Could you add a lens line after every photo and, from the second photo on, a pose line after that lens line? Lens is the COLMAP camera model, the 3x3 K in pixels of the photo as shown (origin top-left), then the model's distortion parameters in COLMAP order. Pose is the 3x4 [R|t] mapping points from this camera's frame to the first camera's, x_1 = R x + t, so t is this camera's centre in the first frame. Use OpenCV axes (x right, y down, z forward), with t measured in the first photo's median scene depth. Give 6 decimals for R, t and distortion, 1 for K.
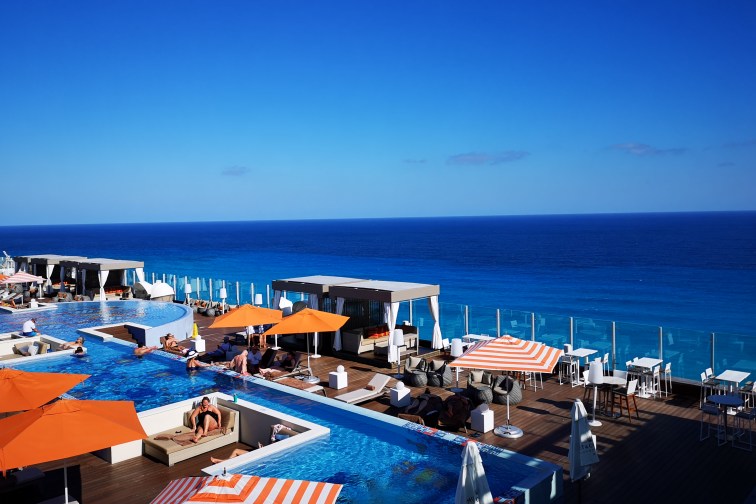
lens RADIAL K [[595.3, 0, 378.0], [0, 595.3, 252.0], [0, 0, 1]] dist [0.039727, 0.002176]
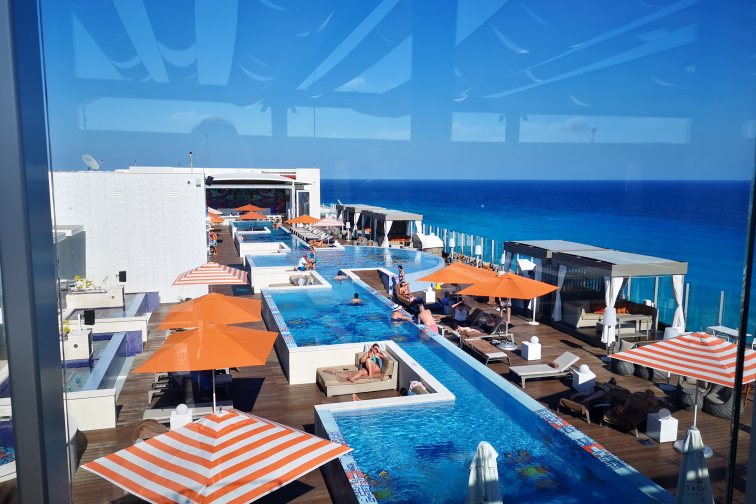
lens RADIAL K [[584.6, 0, 378.0], [0, 584.6, 252.0], [0, 0, 1]] dist [0.002596, 0.001290]
pose [[0.851617, 0.090281, -0.516332, 0.169939], [-0.052667, 0.994809, 0.087075, -0.008987], [0.521513, -0.046961, 0.851950, 0.078199]]
